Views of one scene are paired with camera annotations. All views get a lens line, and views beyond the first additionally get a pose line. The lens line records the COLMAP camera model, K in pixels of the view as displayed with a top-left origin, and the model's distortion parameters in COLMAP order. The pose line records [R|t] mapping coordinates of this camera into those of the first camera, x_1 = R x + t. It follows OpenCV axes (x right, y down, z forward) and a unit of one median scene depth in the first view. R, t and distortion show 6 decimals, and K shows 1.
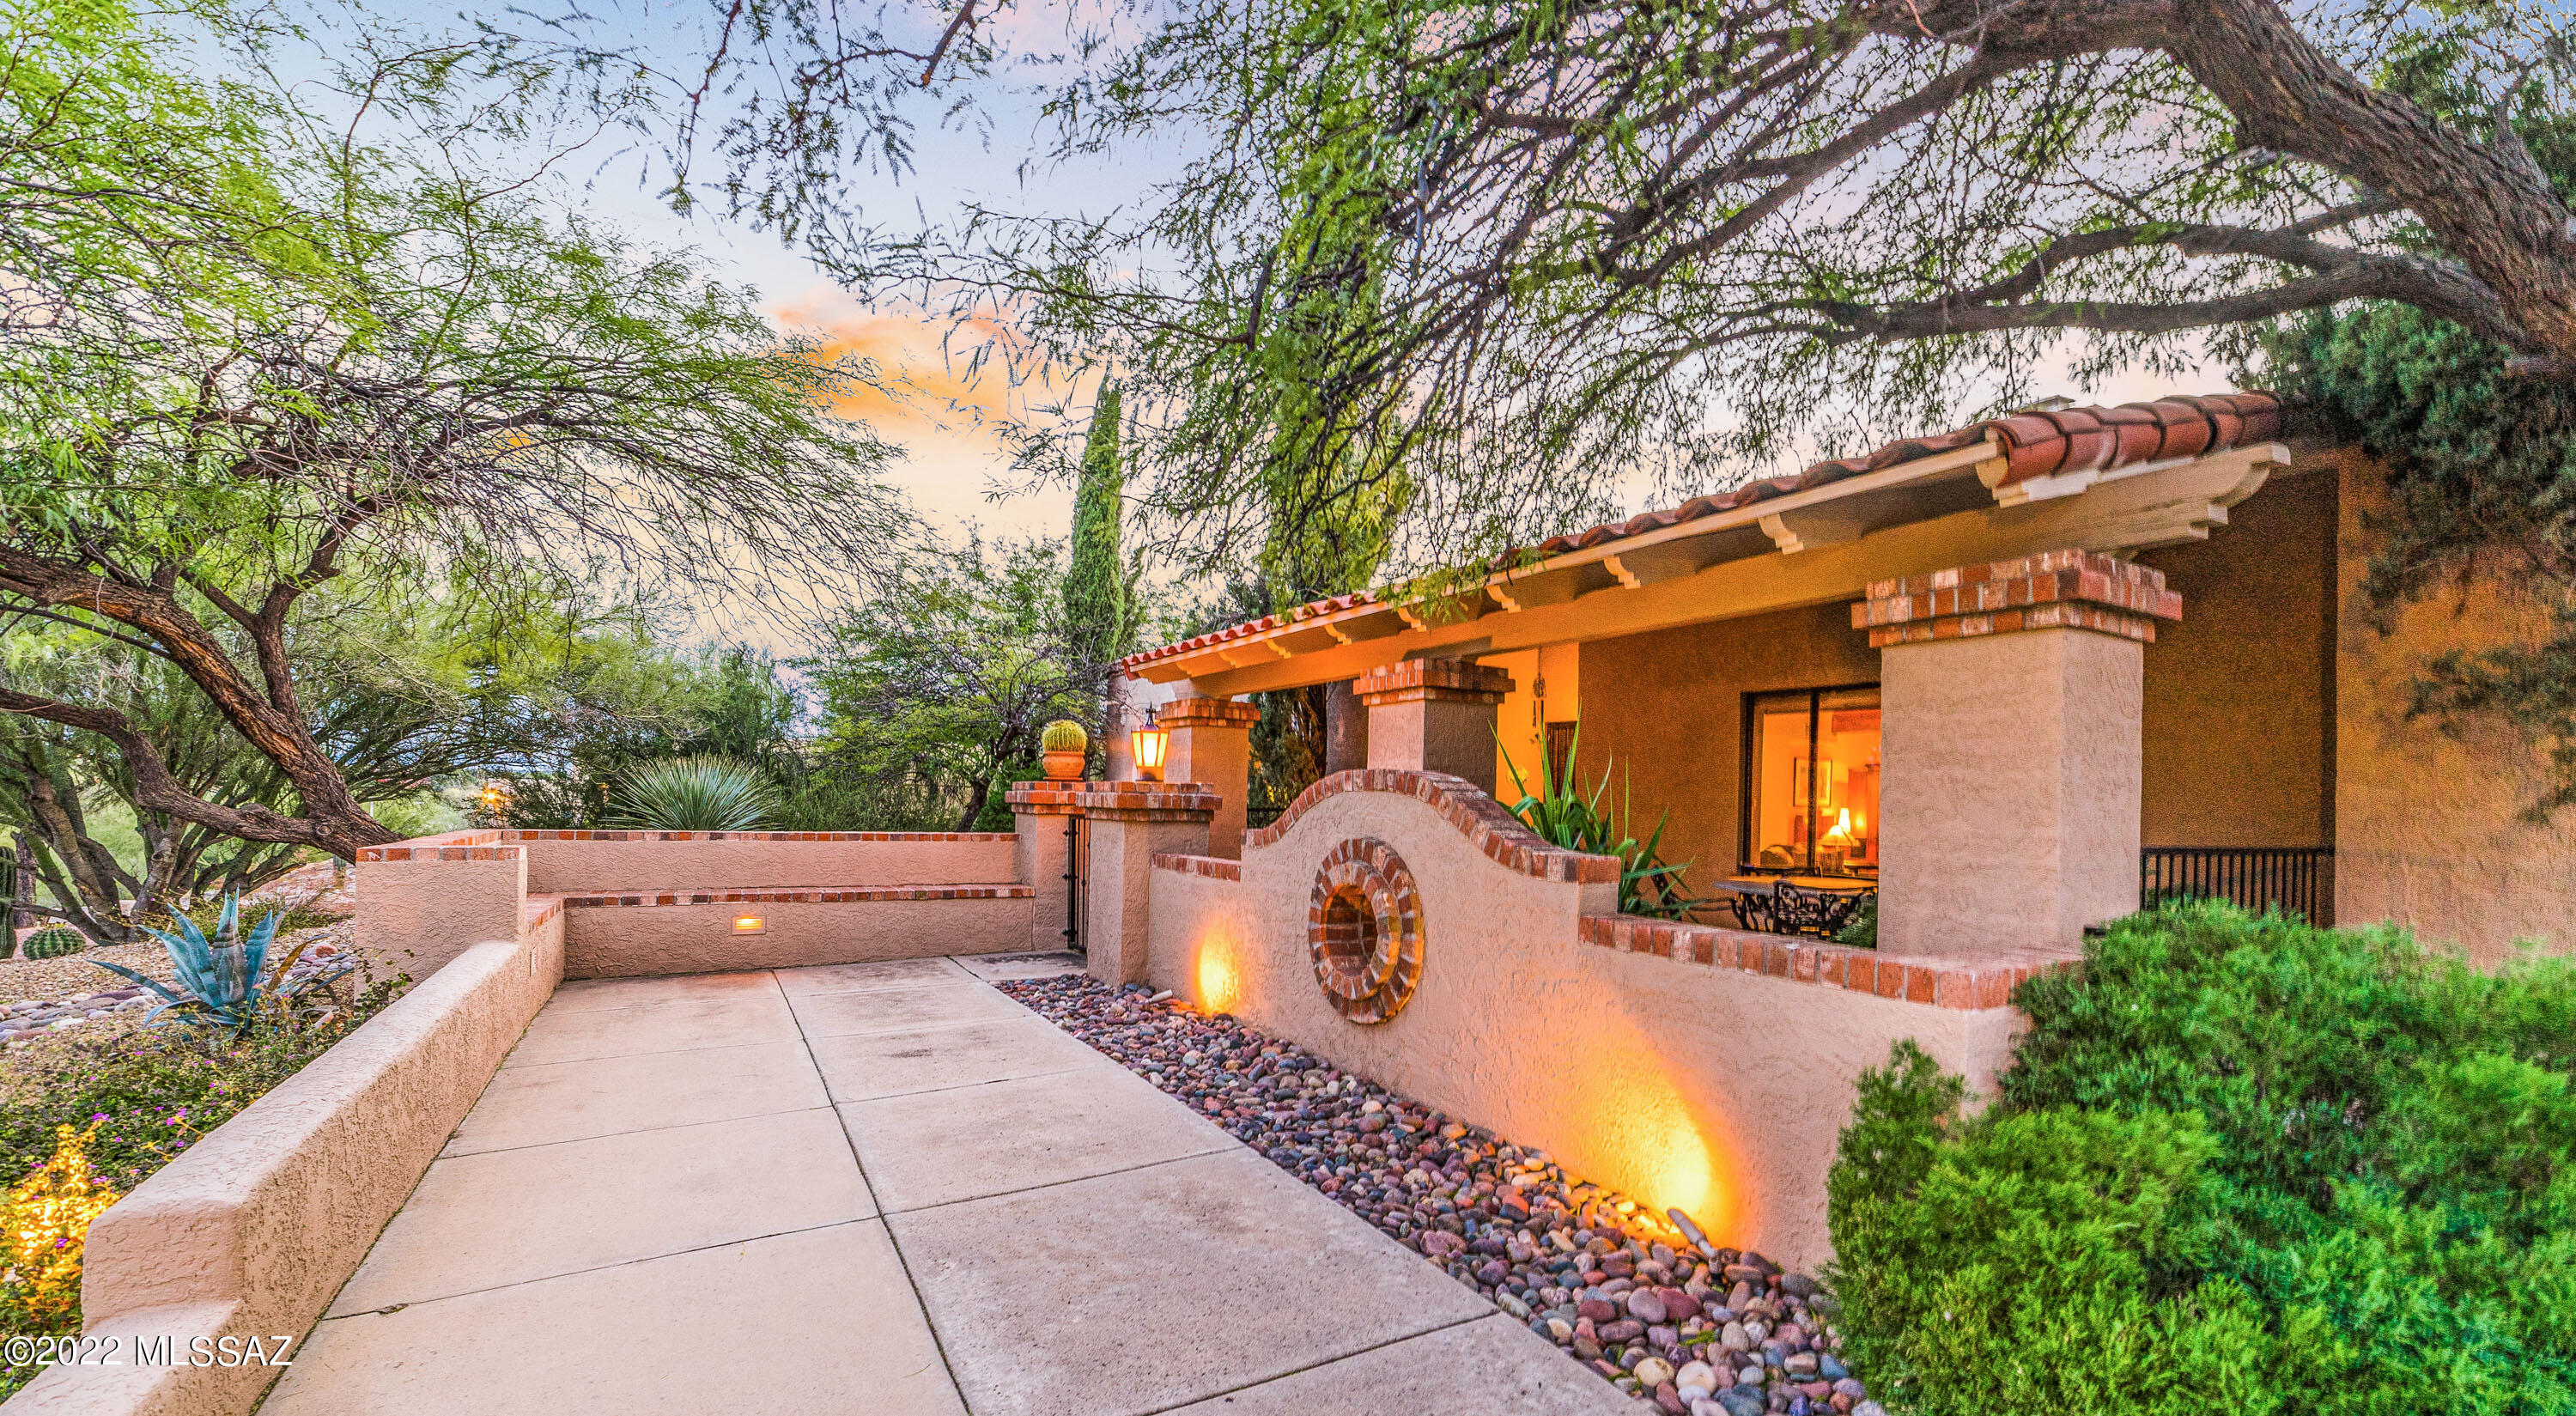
lens RADIAL K [[1021.5, 0, 1267.5], [0, 1021.5, 778.4], [0, 0, 1]] dist [-0.011200, -0.000035]
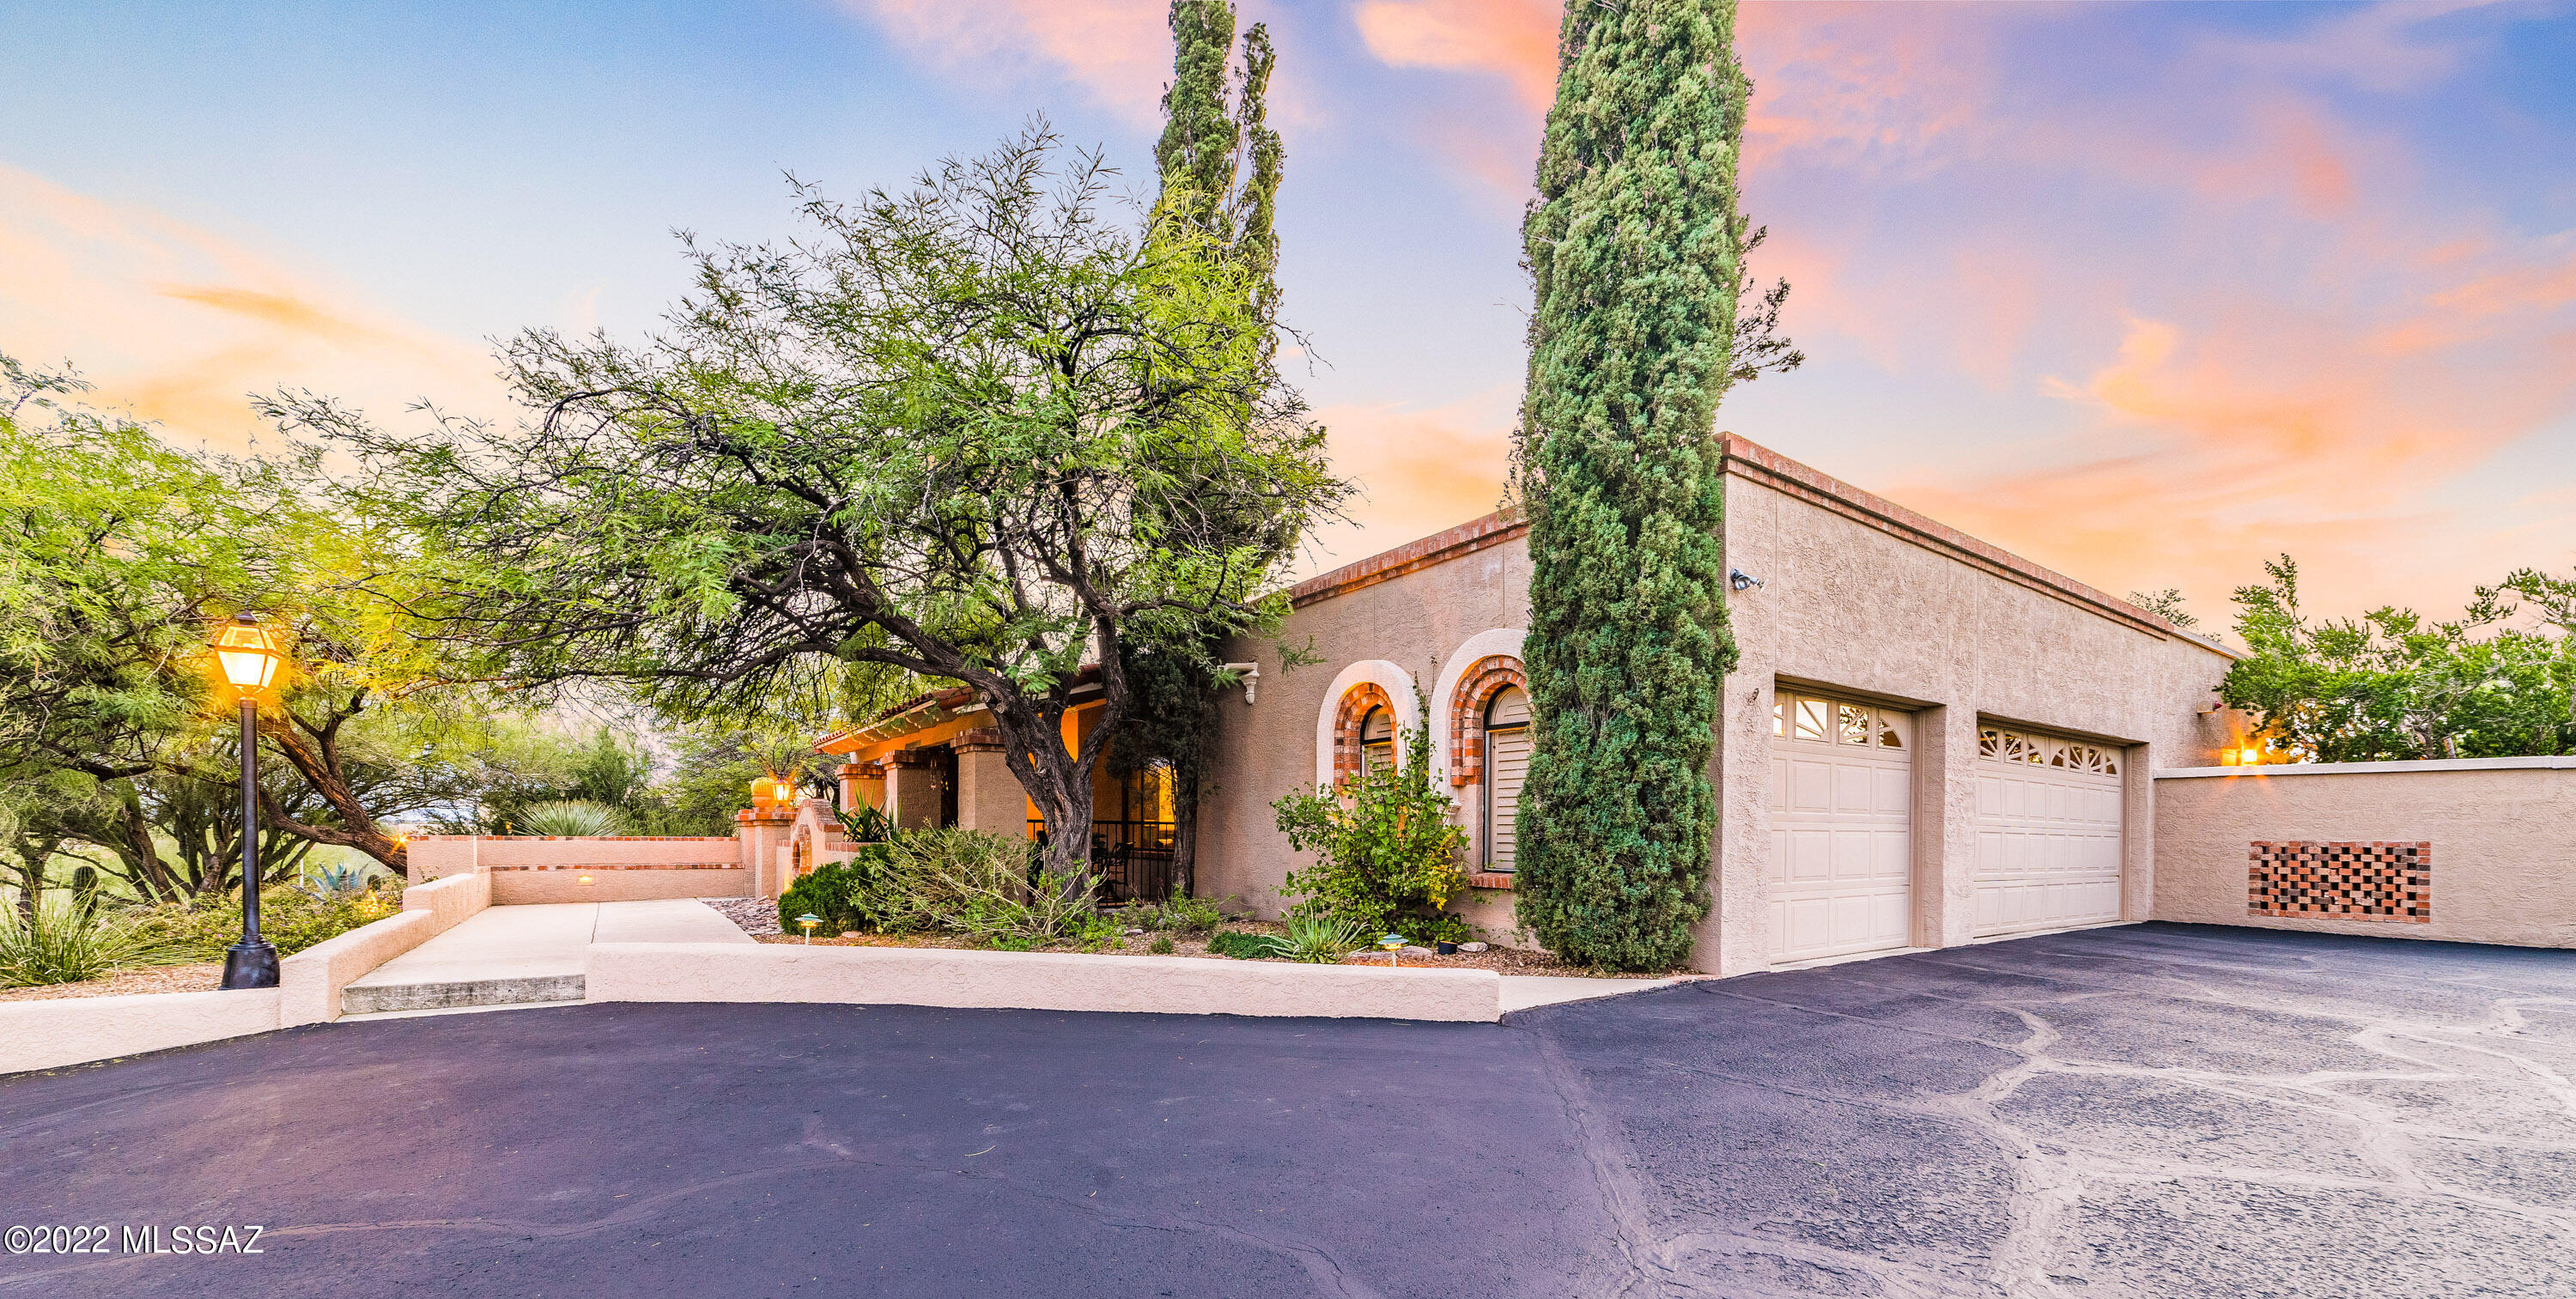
lens RADIAL K [[998.3, 0, 1270.0], [0, 998.3, 851.1], [0, 0, 1]] dist [-0.000920, 0.000001]
pose [[0.997158, -0.018911, 0.072921, 0.654110], [0.016339, 0.999229, 0.035707, 0.032190], [-0.073540, -0.034414, 0.996698, -1.003560]]
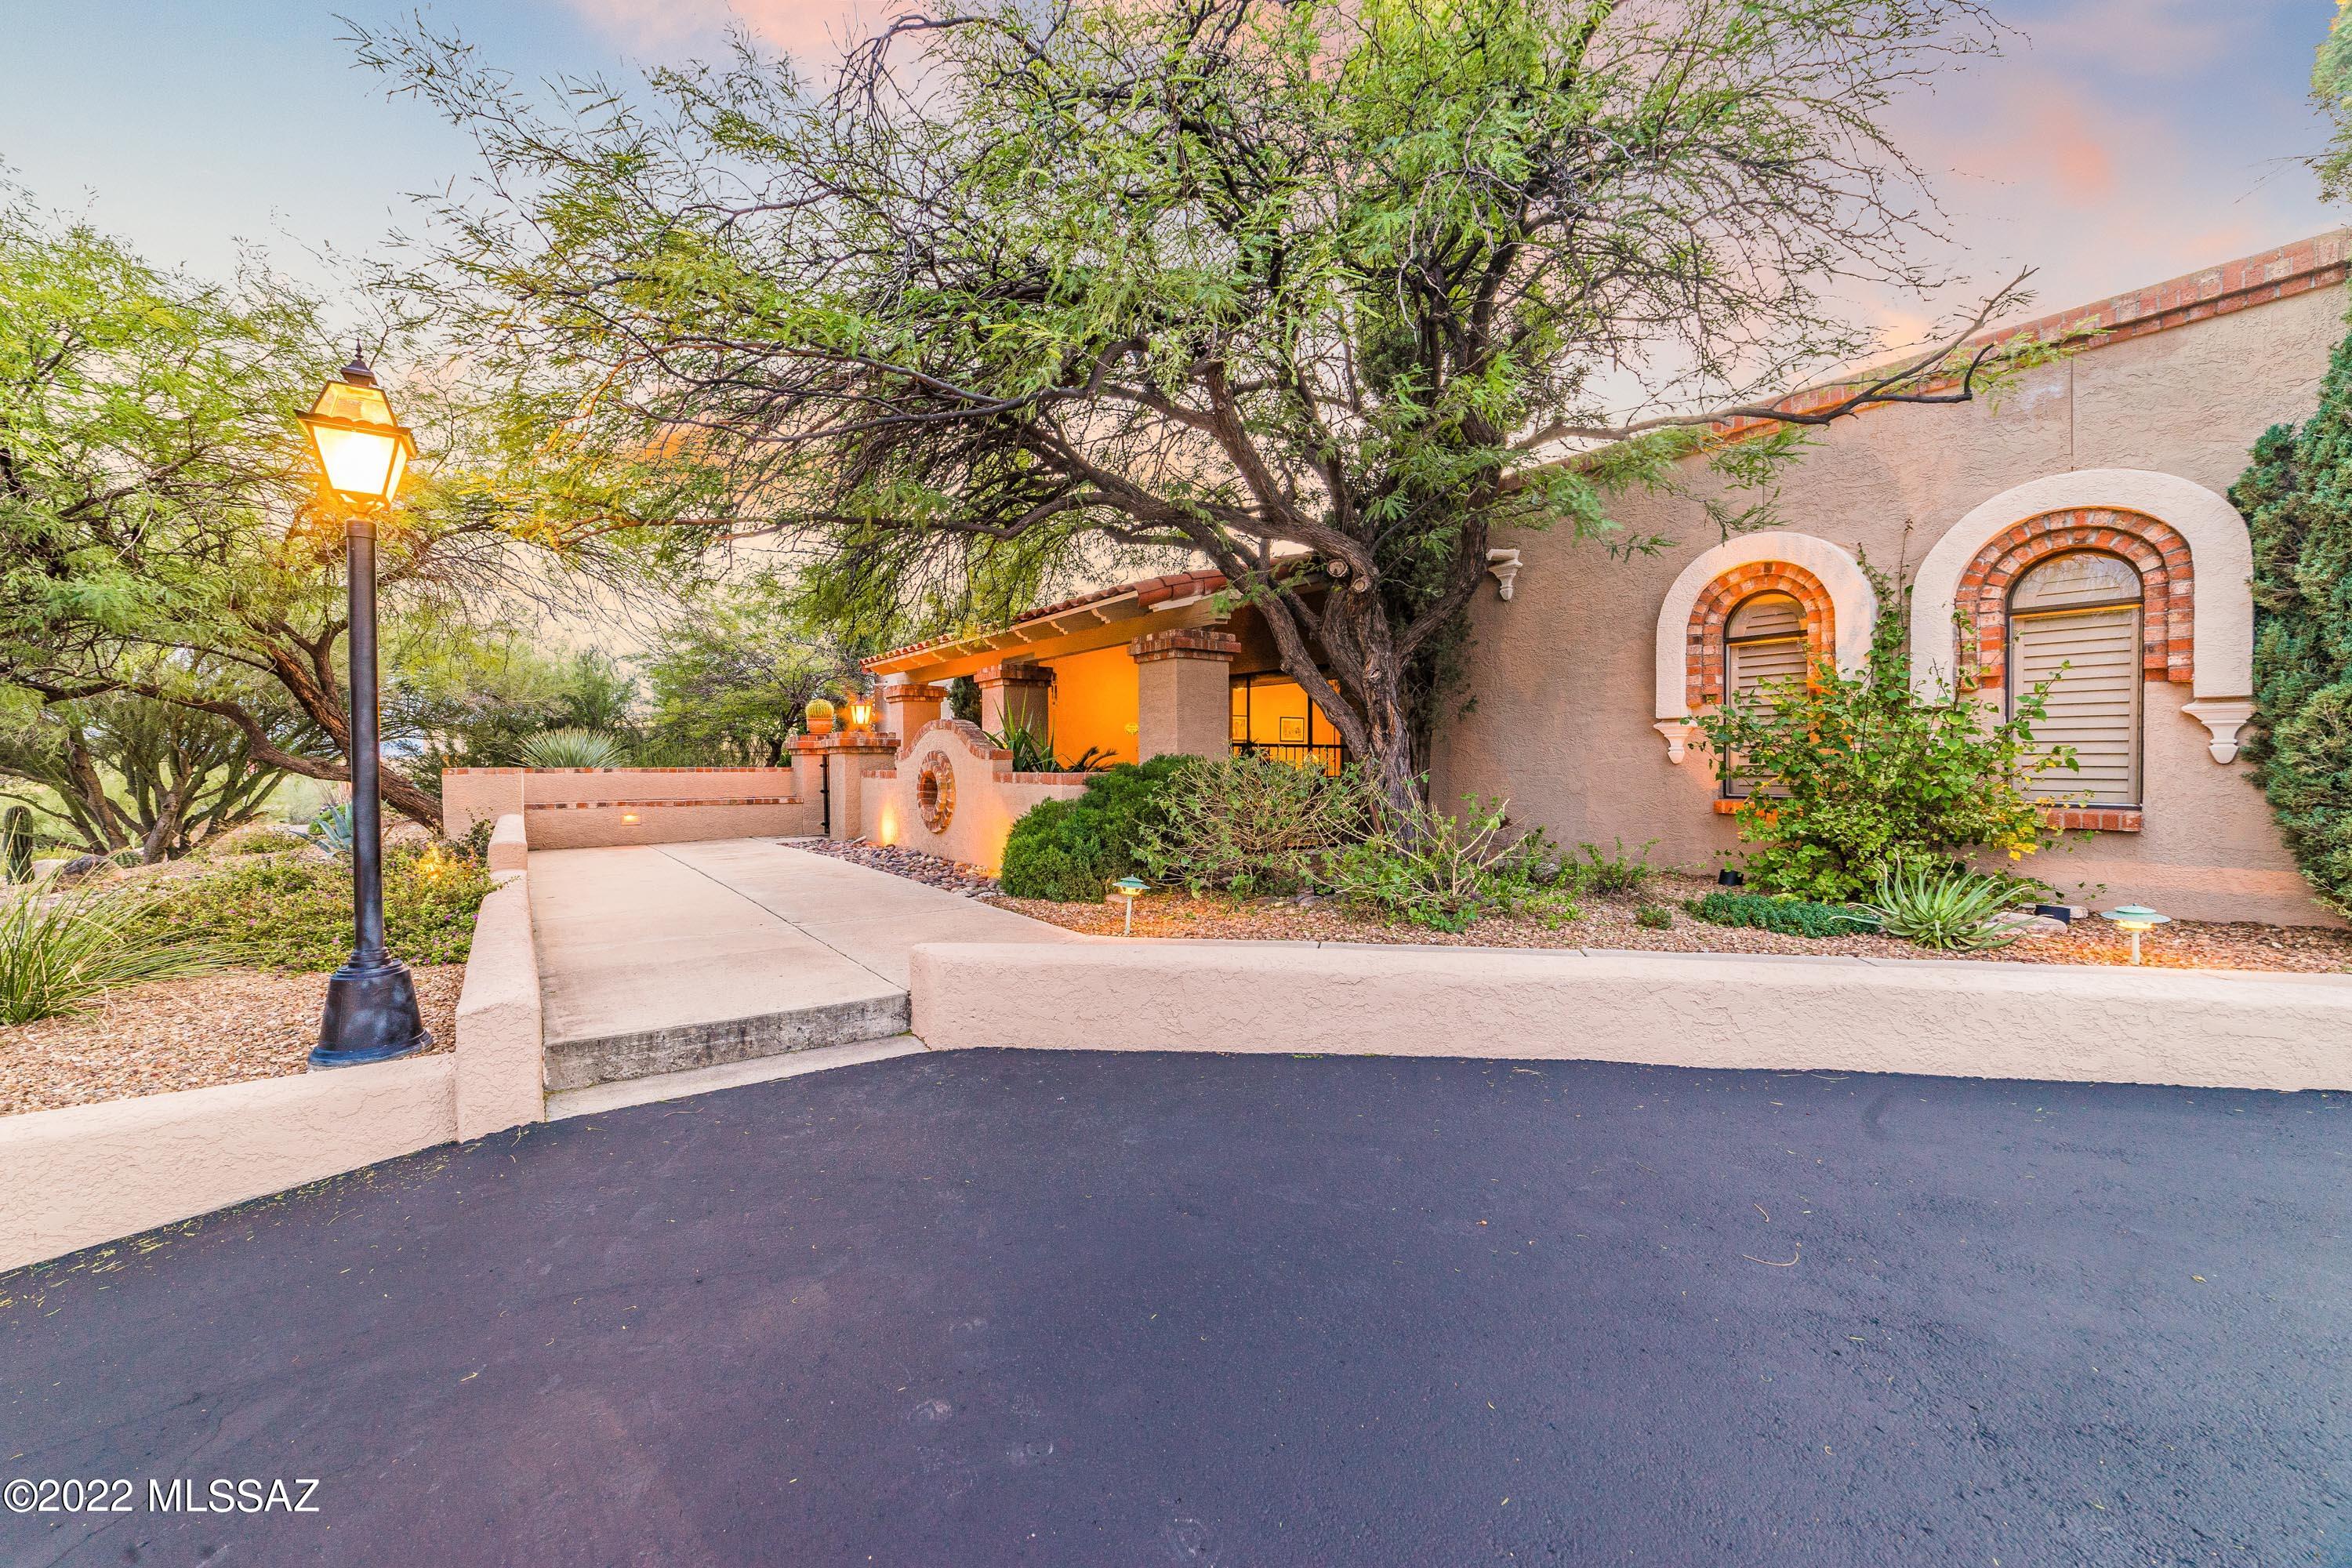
lens RADIAL K [[907.0, 0, 1165.7], [0, 907.0, 774.6], [0, 0, 1]] dist [-0.008095, 0.000124]
pose [[0.993231, -0.026040, 0.113198, 0.208748], [0.022403, 0.999195, 0.033280, 0.032301], [-0.113974, -0.030519, 0.993015, -0.586356]]
